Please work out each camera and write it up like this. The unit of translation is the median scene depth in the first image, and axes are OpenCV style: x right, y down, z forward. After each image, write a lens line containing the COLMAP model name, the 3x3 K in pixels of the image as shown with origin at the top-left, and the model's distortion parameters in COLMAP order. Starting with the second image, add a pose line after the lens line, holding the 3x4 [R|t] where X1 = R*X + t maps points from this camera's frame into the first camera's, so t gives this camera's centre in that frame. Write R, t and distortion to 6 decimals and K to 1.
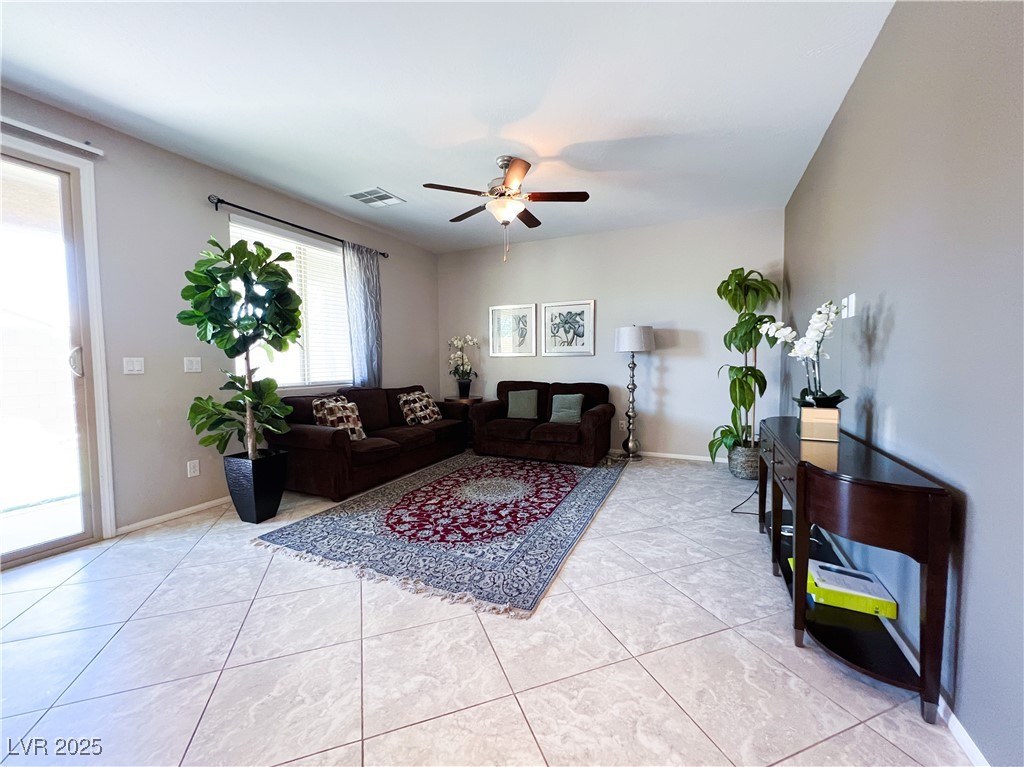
lens RADIAL K [[413.7, 0, 514.3], [0, 413.7, 383.1], [0, 0, 1]] dist [-0.003209, -0.000022]
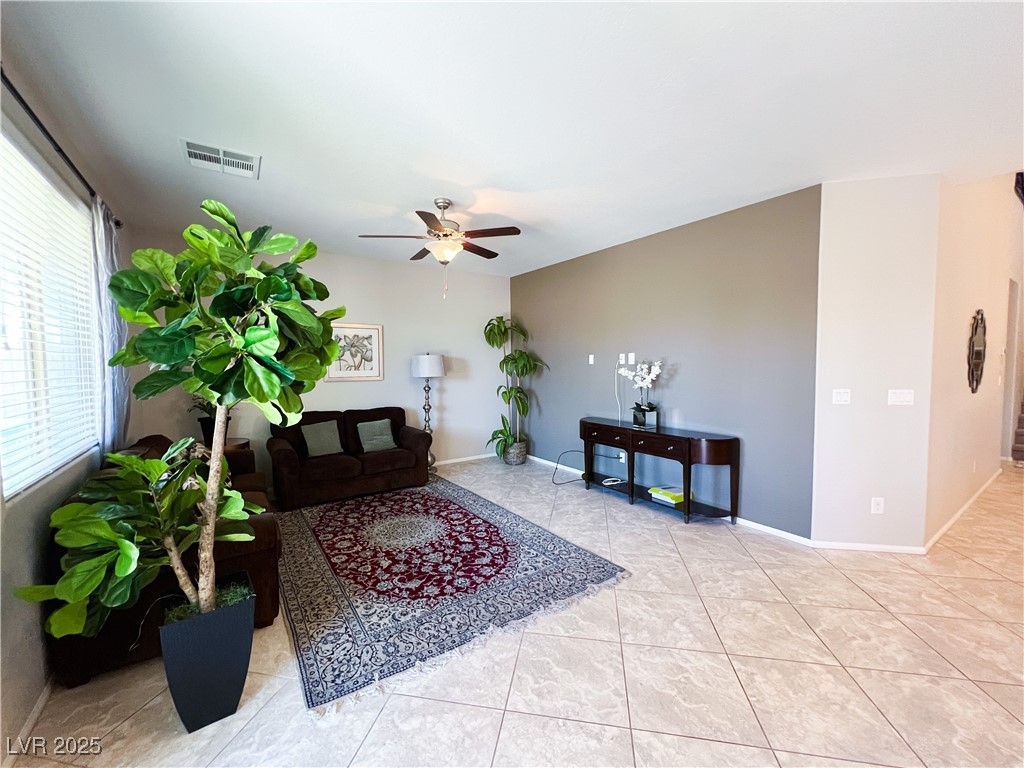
lens RADIAL K [[411.8, 0, 509.1], [0, 411.8, 383.8], [0, 0, 1]] dist [-0.002236, 0.000400]
pose [[0.513576, -0.042902, 0.856971, -0.791065], [0.053859, 0.998392, 0.017704, -0.089301], [-0.856352, 0.037064, 0.515060, 0.326503]]
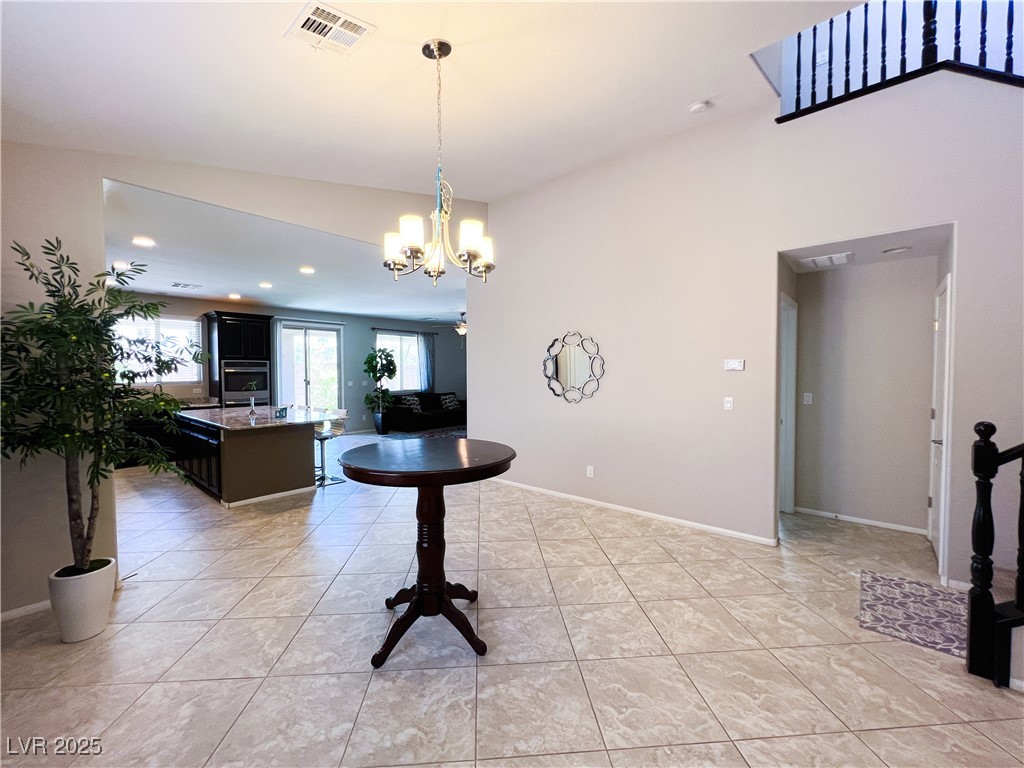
lens RADIAL K [[418.5, 0, 514.4], [0, 418.5, 381.3], [0, 0, 1]] dist [-0.002056, 0.000019]
pose [[0.962602, 0.011527, -0.270675, 1.049202], [-0.018924, 0.999515, -0.024737, -0.004247], [0.270258, 0.028934, 0.962353, -1.572753]]
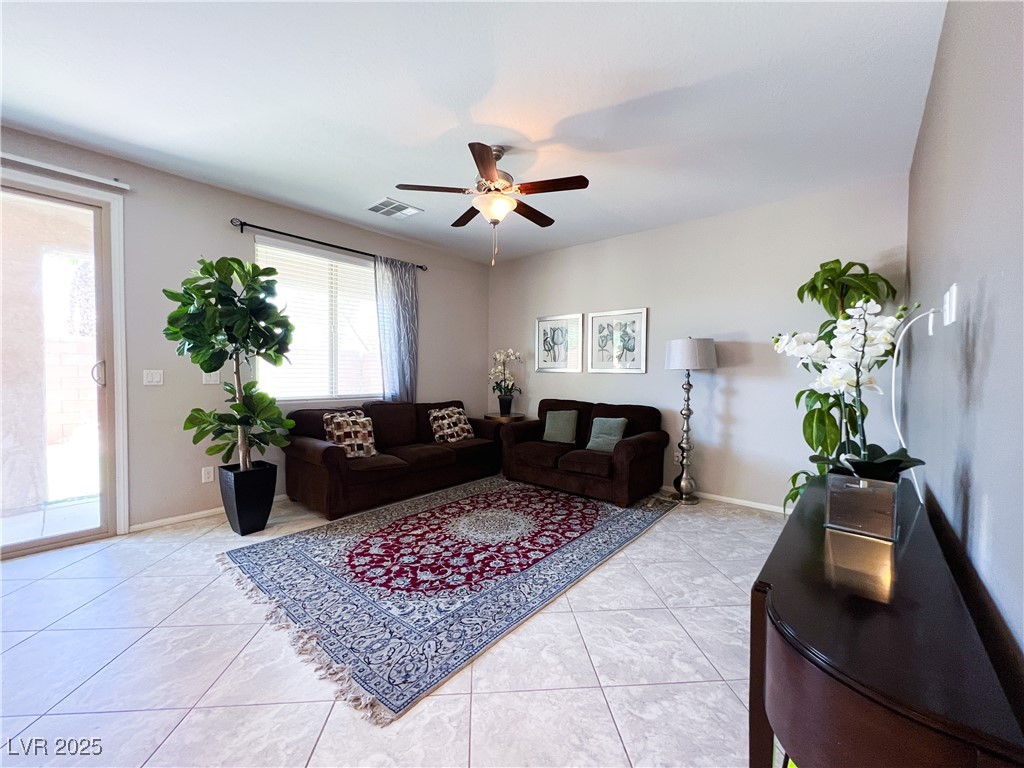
lens RADIAL K [[413.7, 0, 514.3], [0, 413.7, 383.6], [0, 0, 1]] dist [-0.003209, -0.000022]
pose [[0.962449, 0.024261, -0.270377, 0.249874], [-0.031414, 0.999261, -0.022157, -0.027024], [0.269640, 0.029819, 0.962500, 0.173448]]
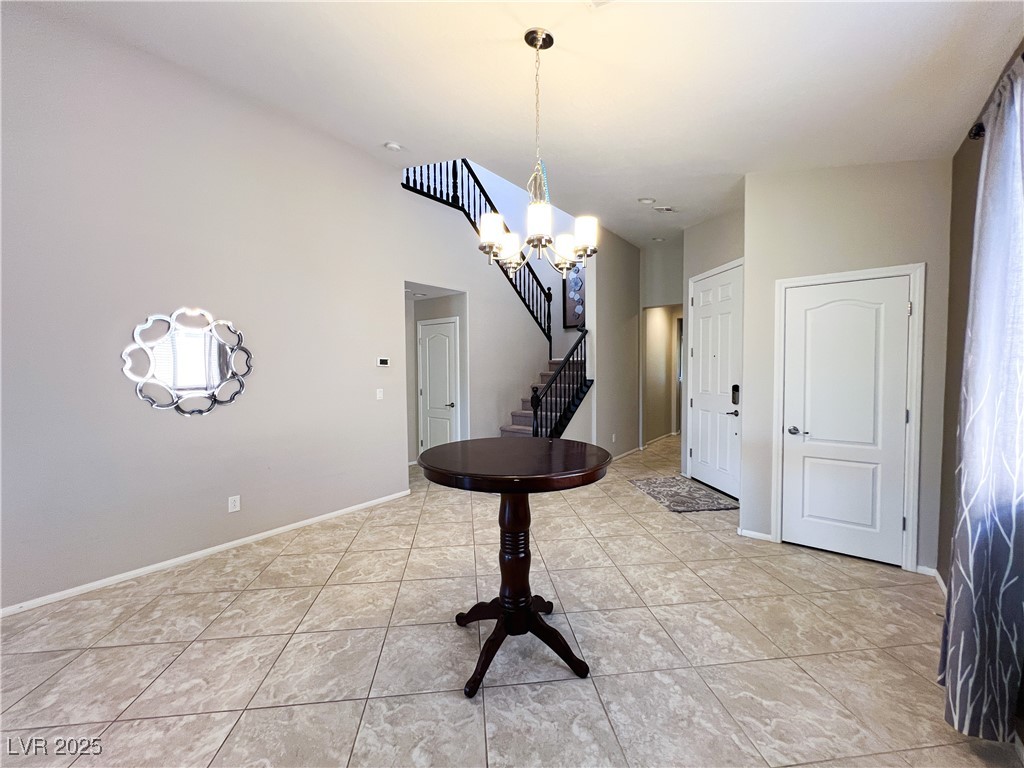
lens RADIAL K [[407.2, 0, 510.6], [0, 407.2, 381.6], [0, 0, 1]] dist [-0.002892, -0.000139]
pose [[0.240165, -0.028573, 0.970312, 0.152044], [0.059175, 0.998139, 0.014746, -0.018131], [-0.968927, 0.053877, 0.241409, -1.093674]]
